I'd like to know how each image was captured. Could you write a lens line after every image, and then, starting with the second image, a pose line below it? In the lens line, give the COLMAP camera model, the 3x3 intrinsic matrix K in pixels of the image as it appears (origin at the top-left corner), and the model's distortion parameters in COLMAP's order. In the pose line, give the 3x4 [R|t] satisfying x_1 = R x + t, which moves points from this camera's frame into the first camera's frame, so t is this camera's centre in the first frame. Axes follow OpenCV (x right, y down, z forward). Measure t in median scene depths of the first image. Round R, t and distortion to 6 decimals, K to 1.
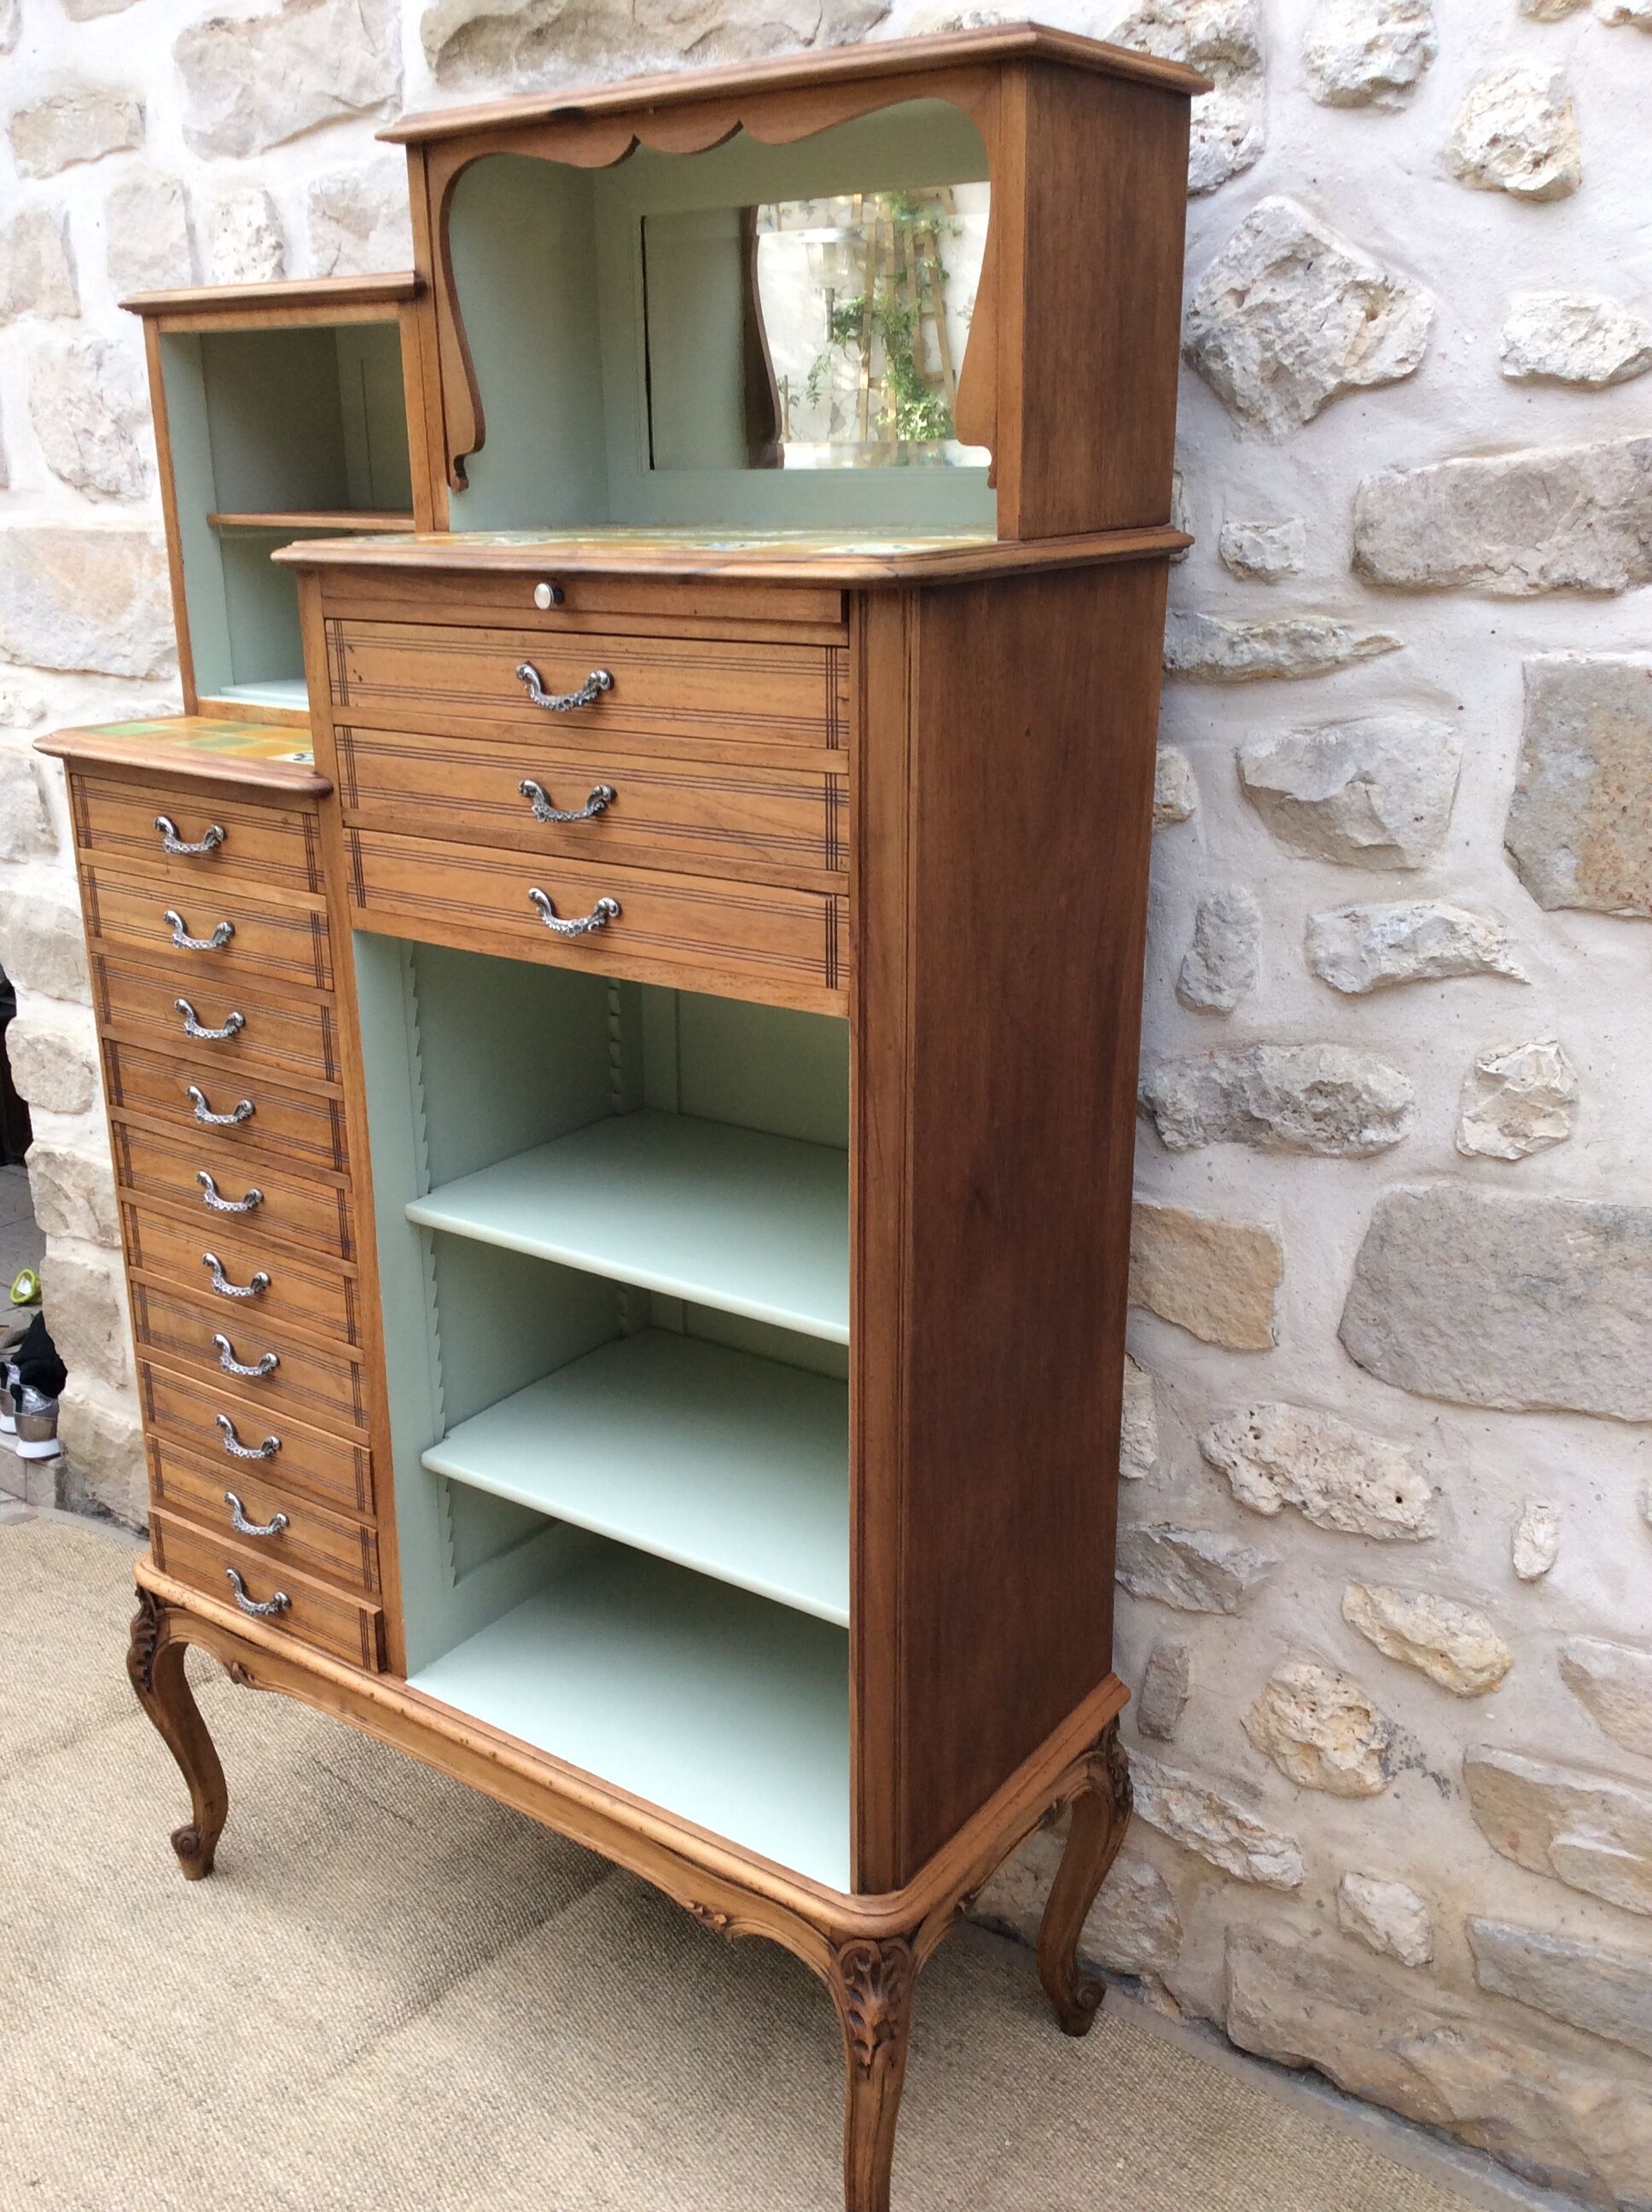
lens RADIAL K [[2015.6, 0, 768.6], [0, 2015.6, 1104.0], [0, 0, 1]] dist [0.005025, 0.000000]
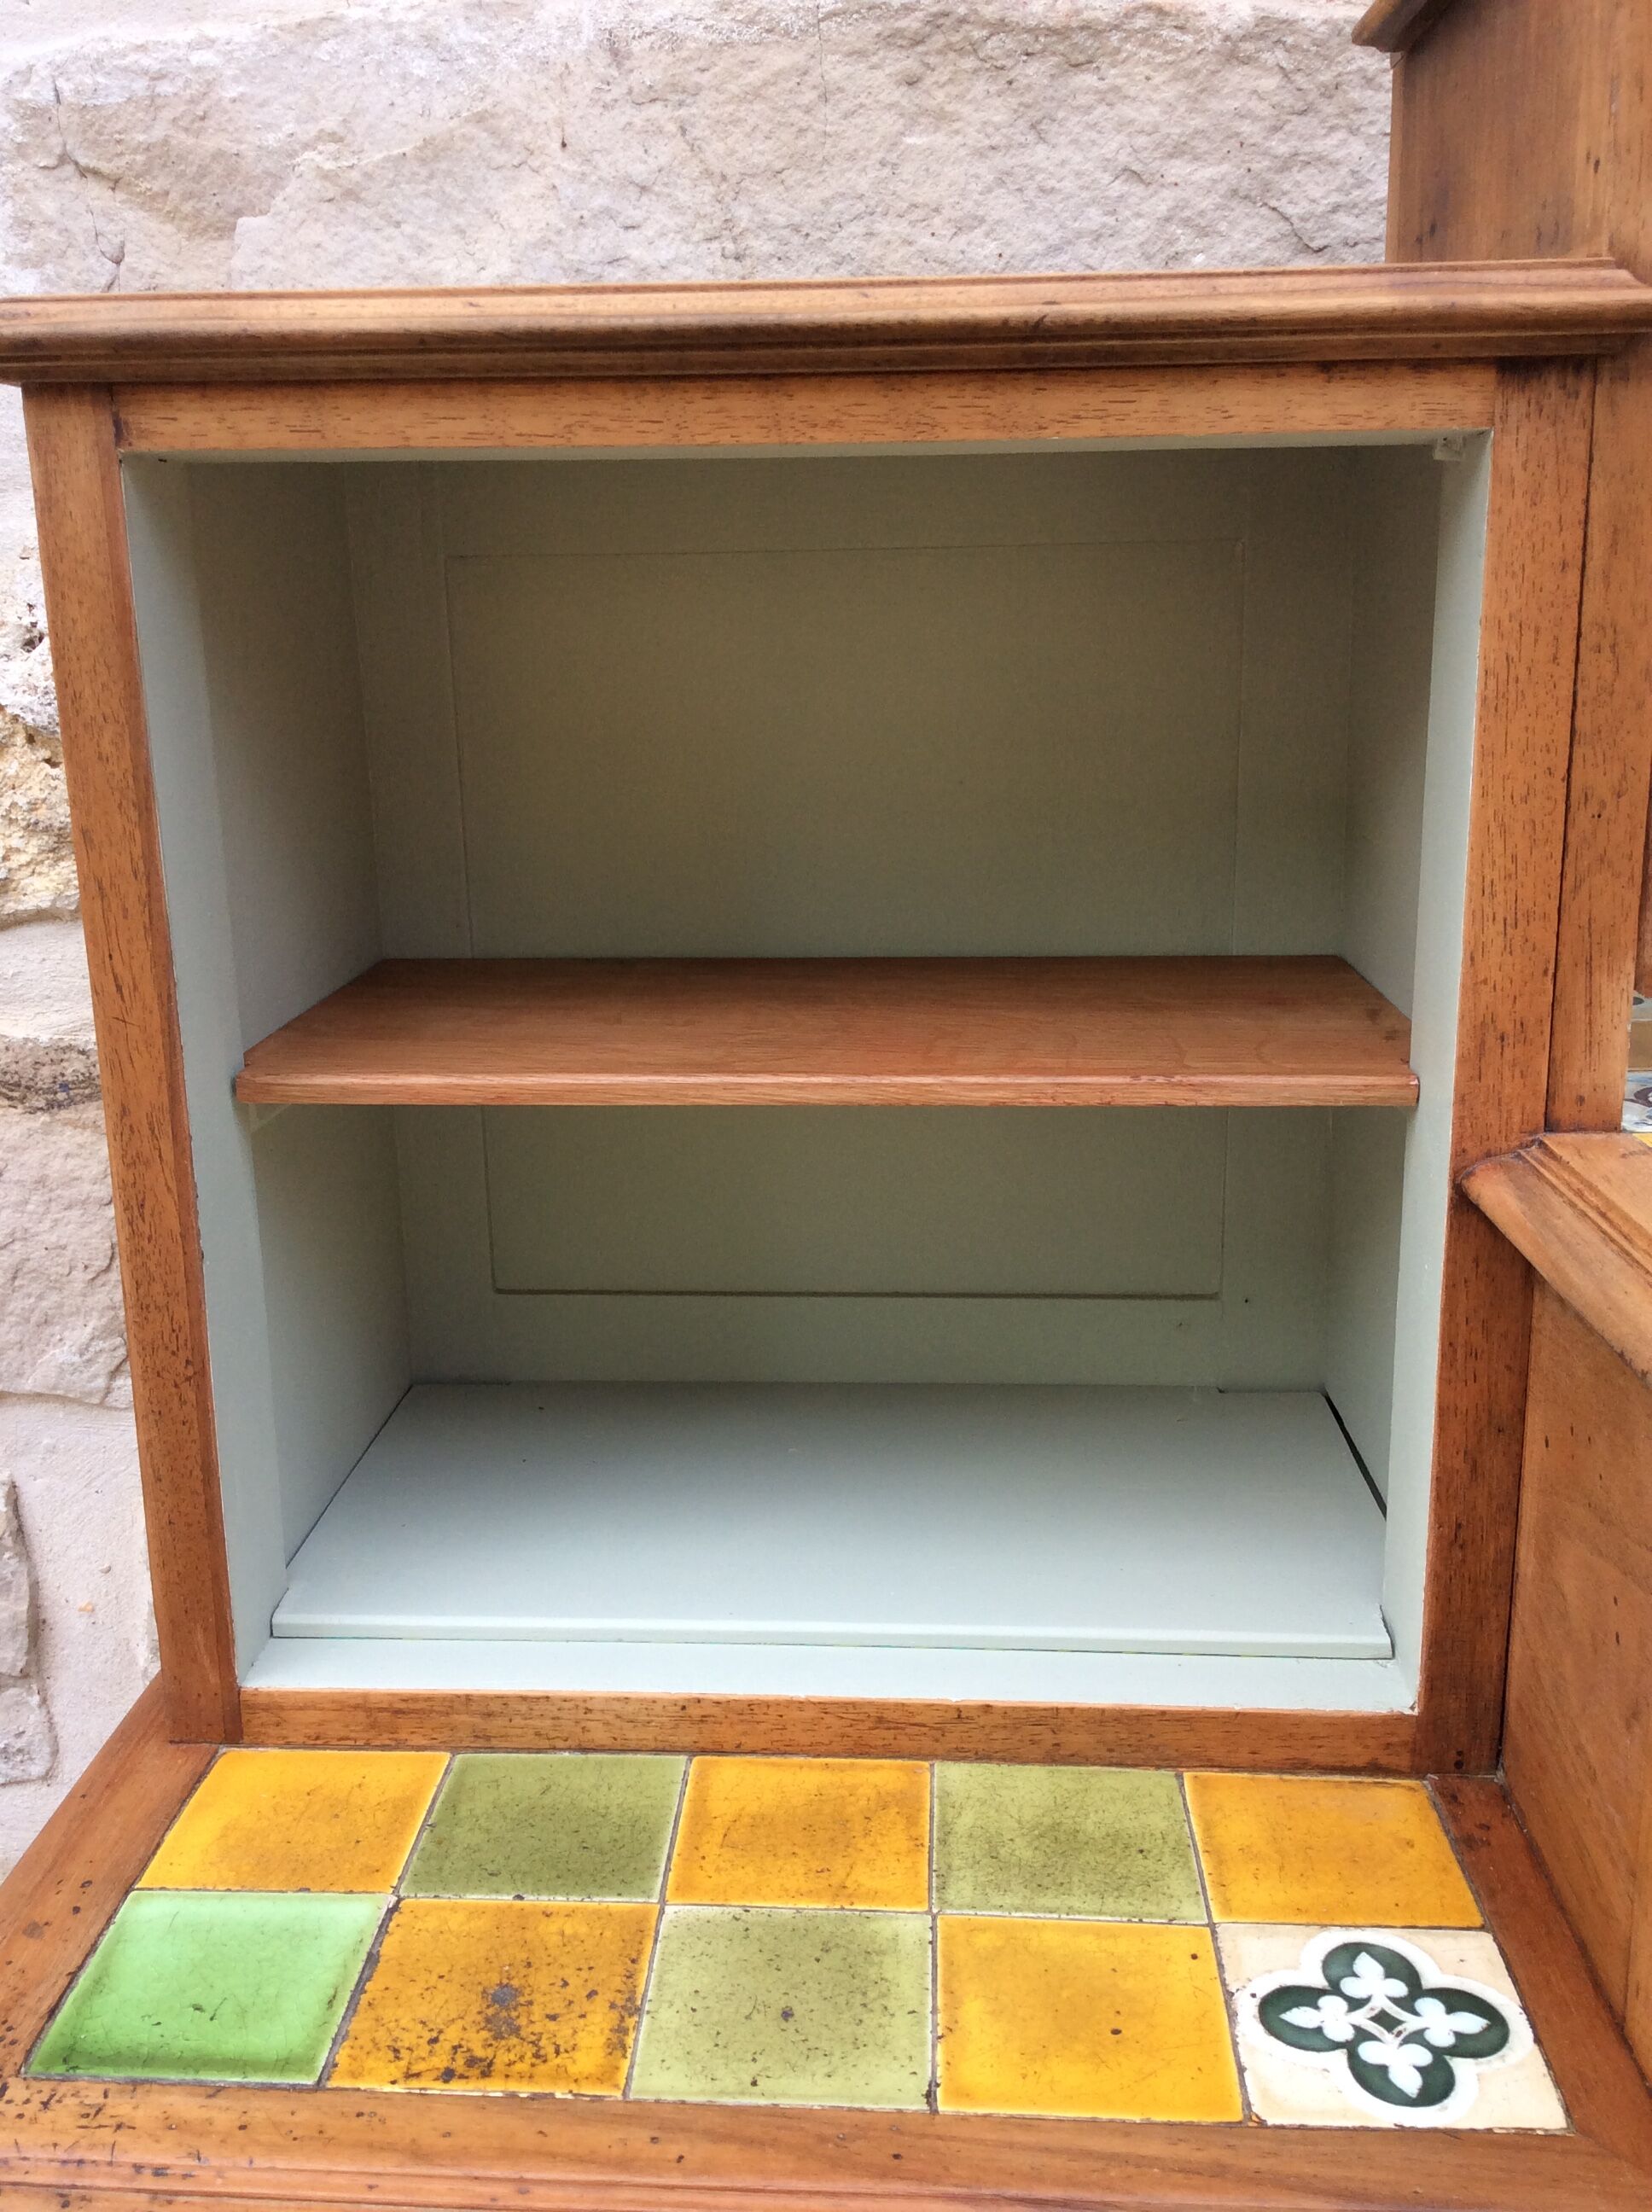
lens RADIAL K [[2015.6, 0, 827.9], [0, 2015.6, 1121.3], [0, 0, 1]] dist [0.005025, 0.000000]
pose [[0.830739, -0.135360, 0.539955, -0.419900], [0.180976, 0.982966, -0.032022, -0.300450], [-0.526423, 0.124321, 0.841085, 0.825468]]
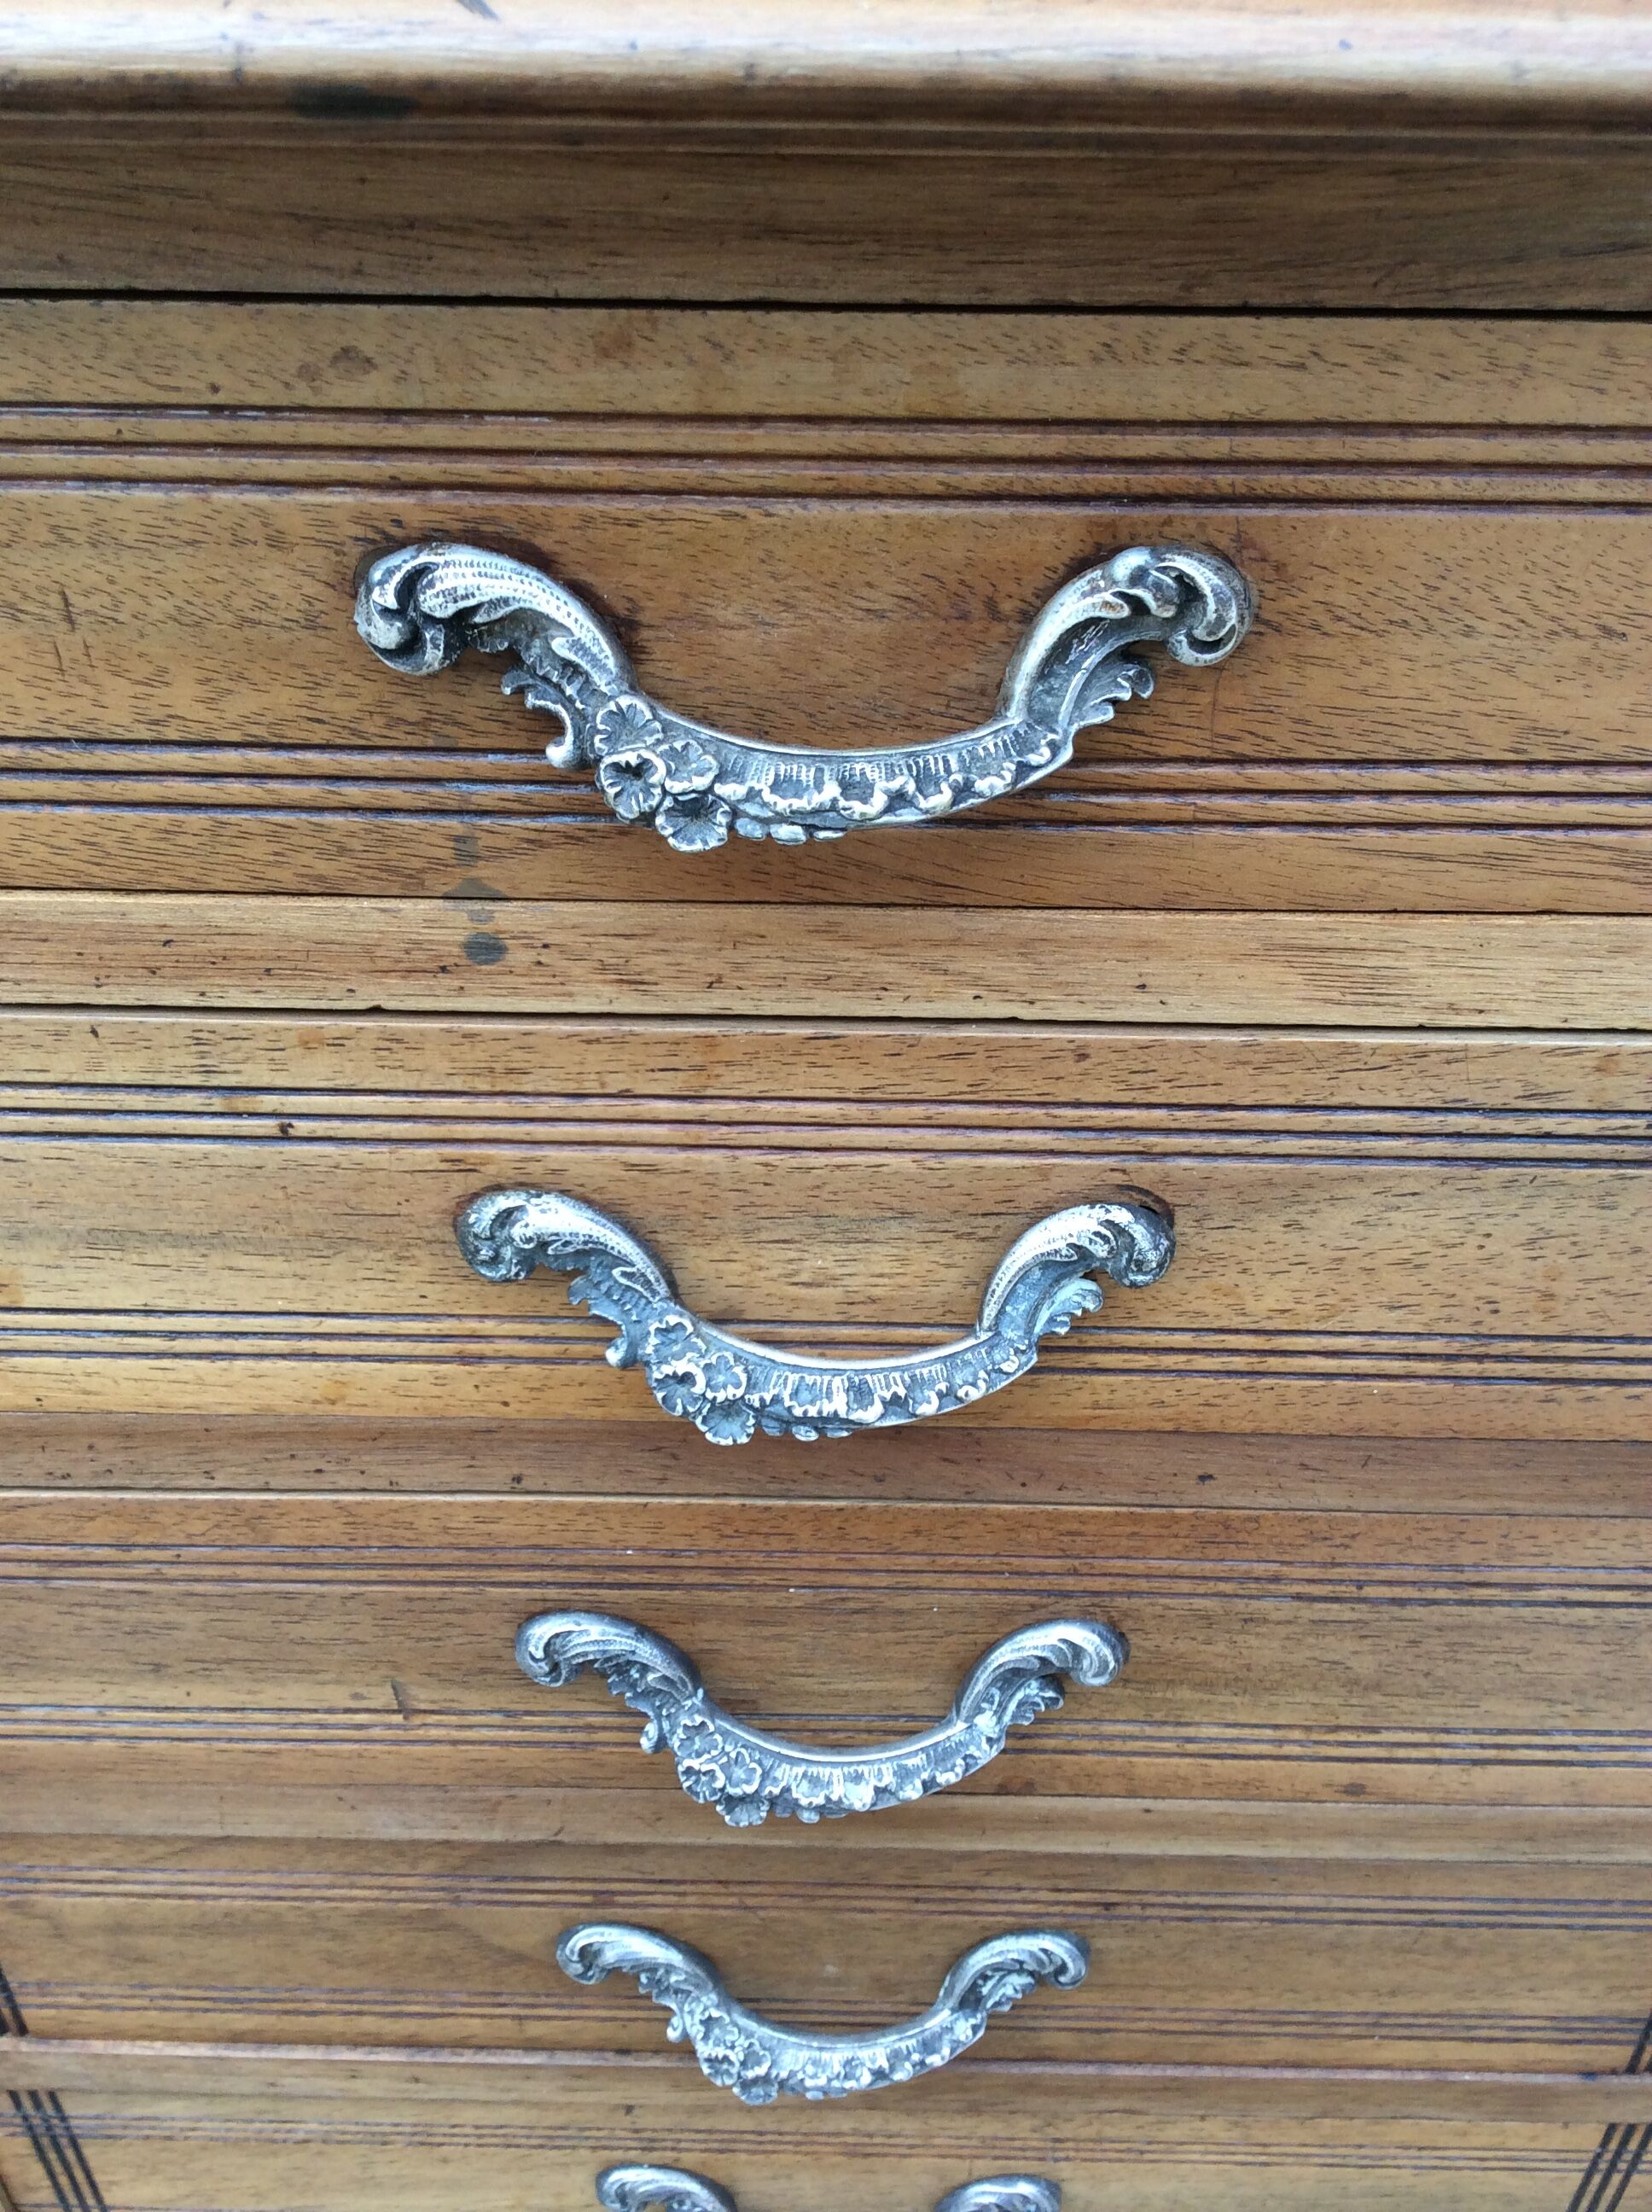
lens RADIAL K [[2015.6, 0, 838.7], [0, 2015.6, 1105.6], [0, 0, 1]] dist [0.005025, 0.000000]
pose [[0.809090, -0.329790, 0.486429, -0.373668], [0.178043, 0.926357, 0.331908, -0.157173], [-0.560067, -0.181938, 0.808223, 0.947802]]
